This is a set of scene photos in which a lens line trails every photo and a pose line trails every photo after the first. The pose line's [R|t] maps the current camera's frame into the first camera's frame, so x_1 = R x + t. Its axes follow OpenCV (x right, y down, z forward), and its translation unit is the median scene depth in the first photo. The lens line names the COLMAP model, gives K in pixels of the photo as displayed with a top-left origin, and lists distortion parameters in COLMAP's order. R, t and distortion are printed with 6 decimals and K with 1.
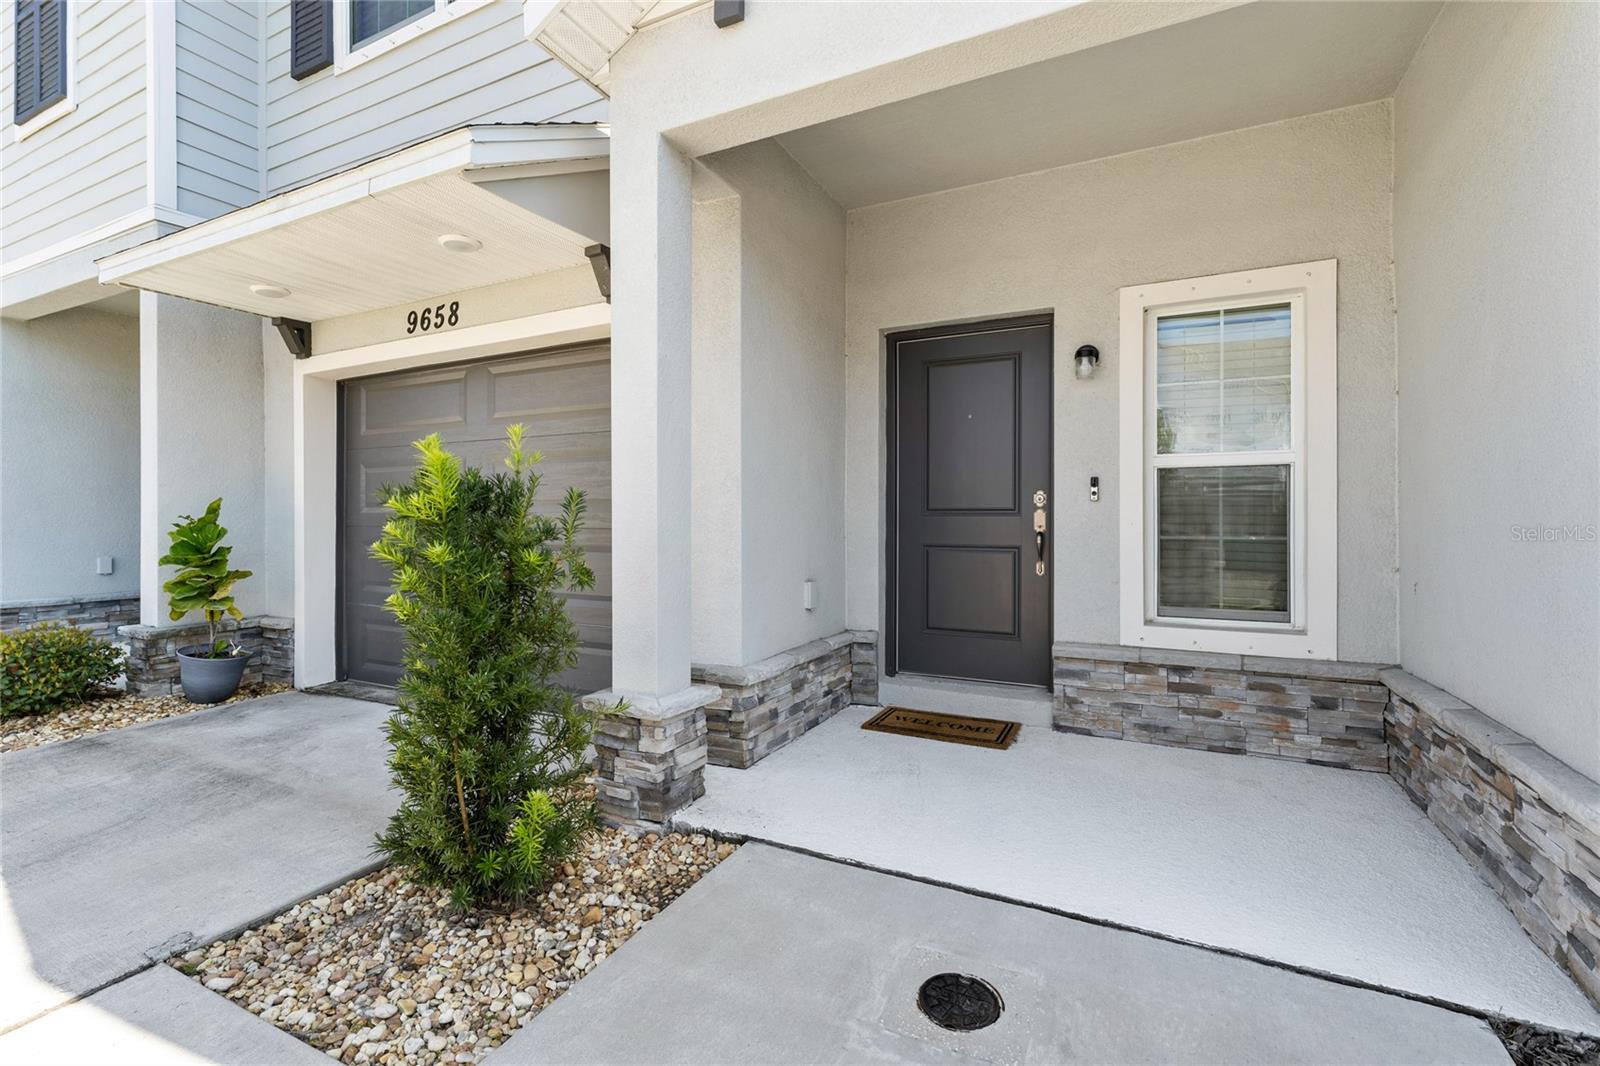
lens RADIAL K [[709.8, 0, 800.5], [0, 709.8, 520.5], [0, 0, 1]] dist [0.000181, -0.000495]
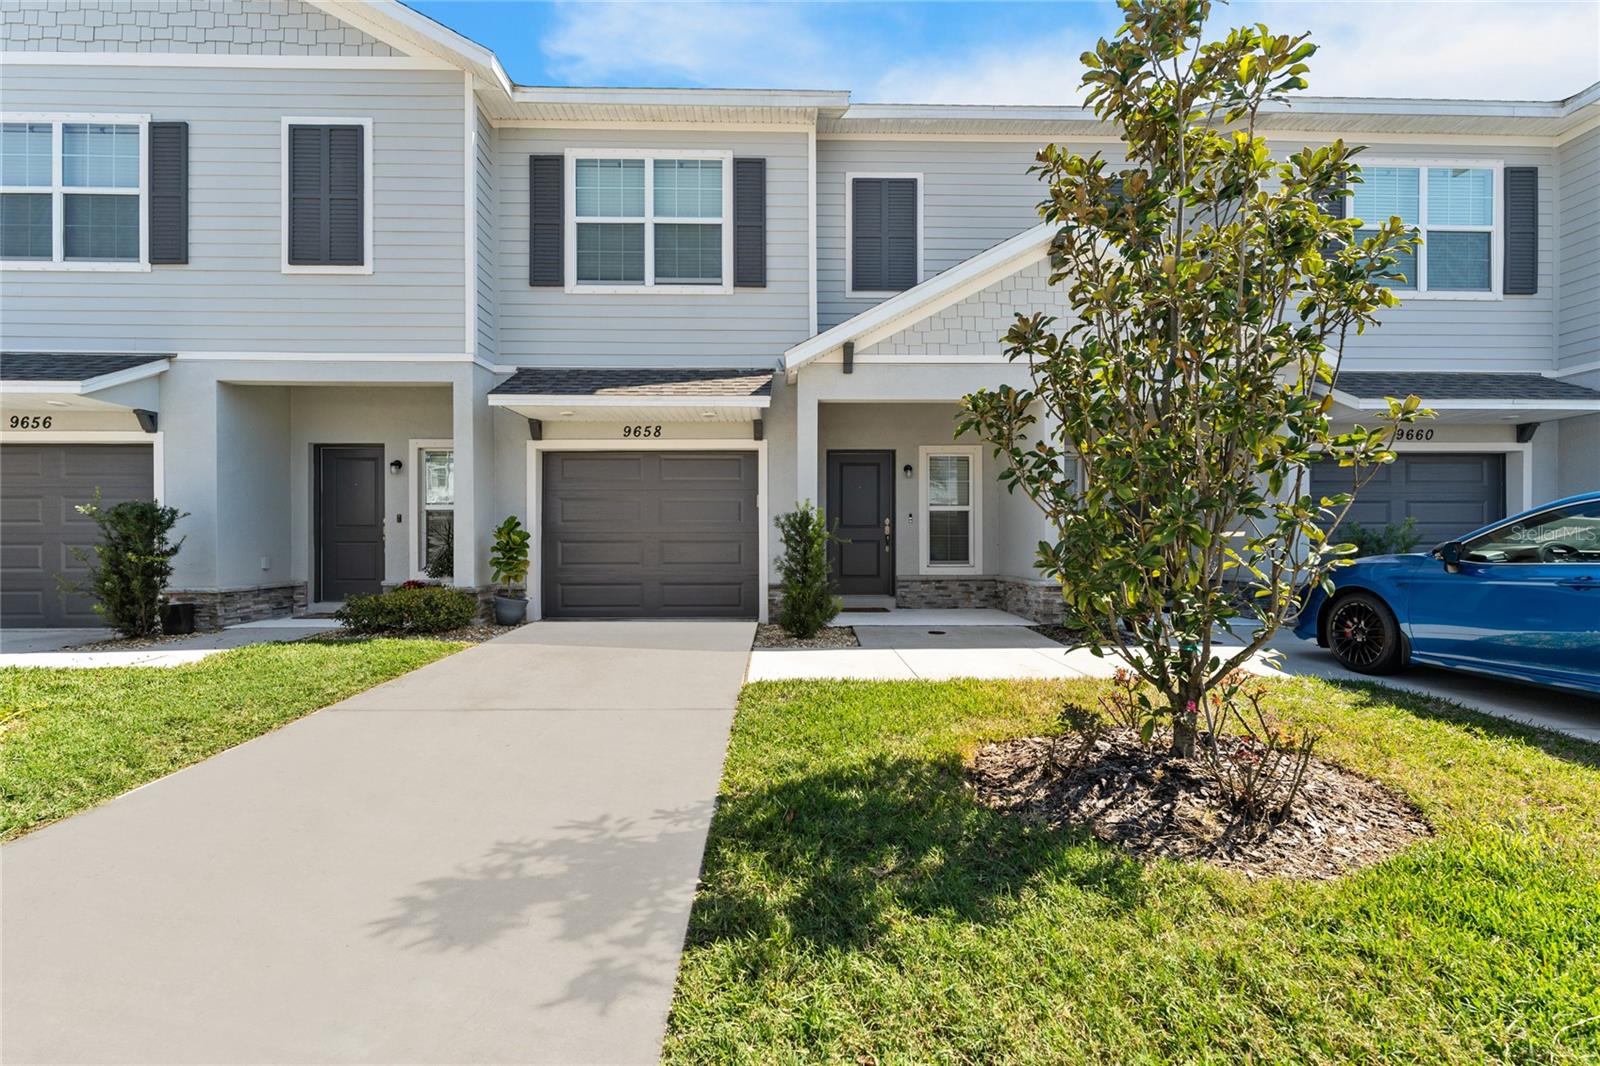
lens RADIAL K [[709.8, 0, 800.4], [0, 709.8, 535.7], [0, 0, 1]] dist [0.000181, -0.000495]
pose [[0.879999, 0.001346, 0.474974, -1.266061], [0.002523, 0.999969, -0.007507, 0.042696], [-0.474969, 0.007805, 0.879968, -1.208086]]
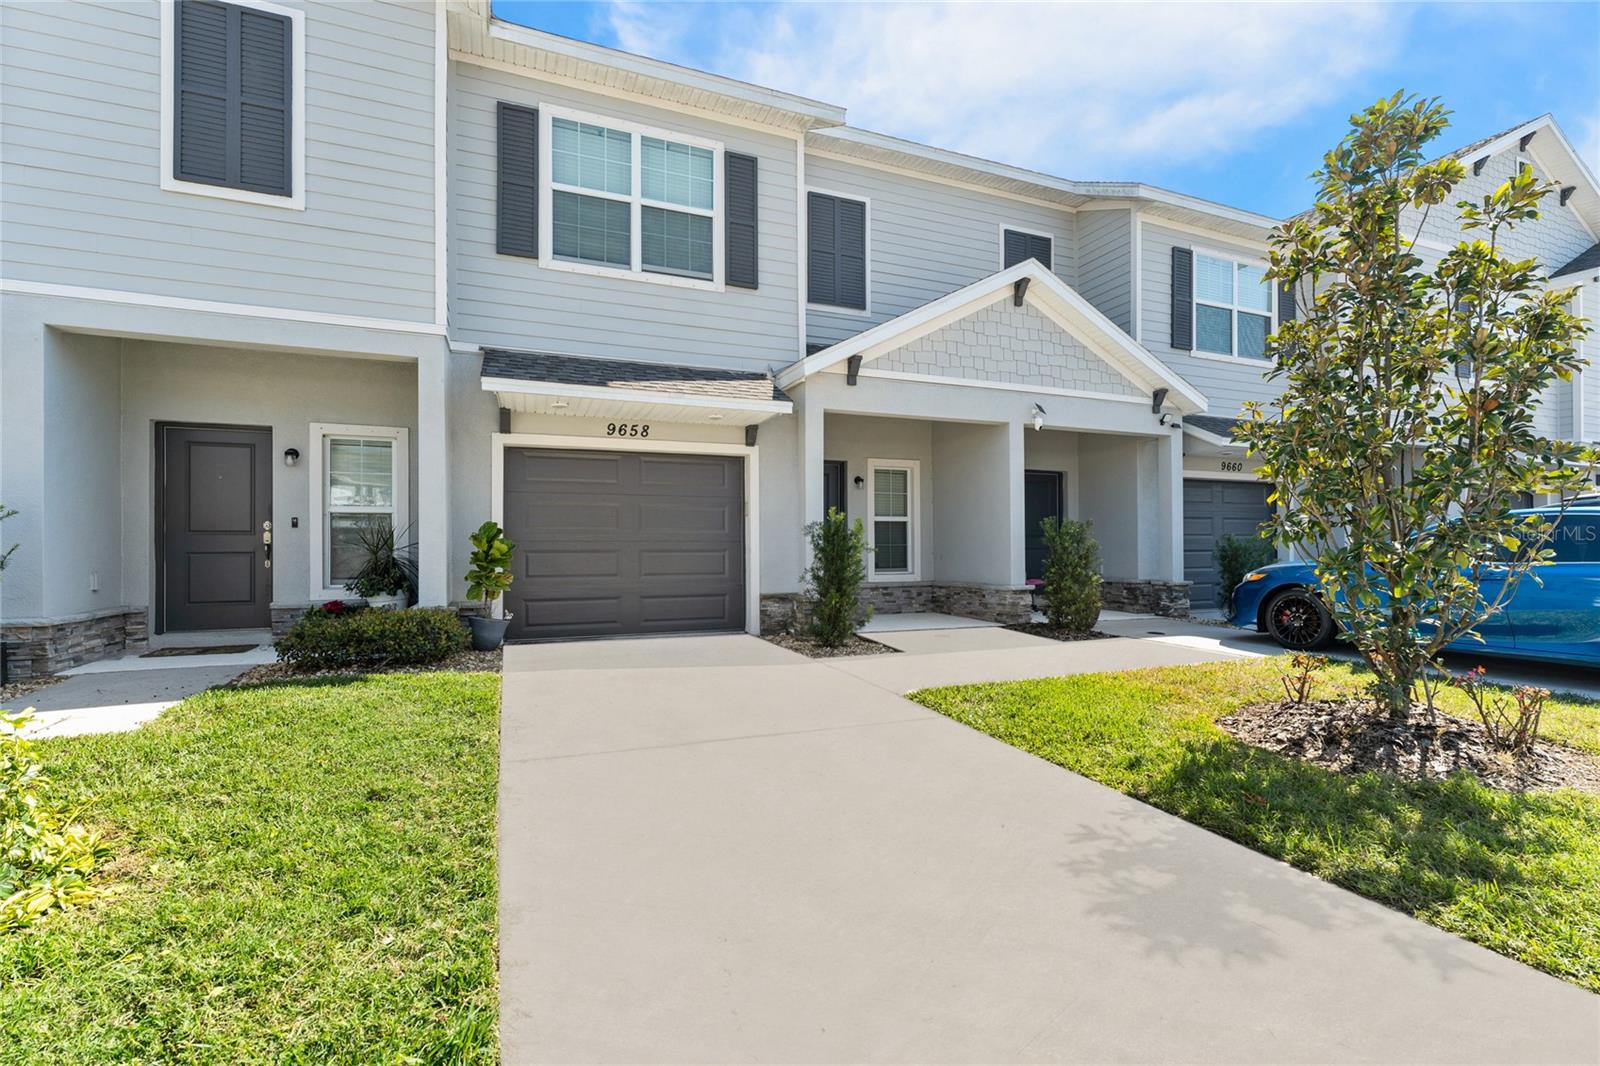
lens RADIAL K [[709.8, 0, 802.1], [0, 709.8, 540.9], [0, 0, 1]] dist [0.000181, -0.000495]
pose [[0.654077, 0.005641, 0.756407, -1.898894], [0.005045, 0.999917, -0.011819, 0.040400], [-0.756411, 0.011547, 0.653994, -0.677701]]
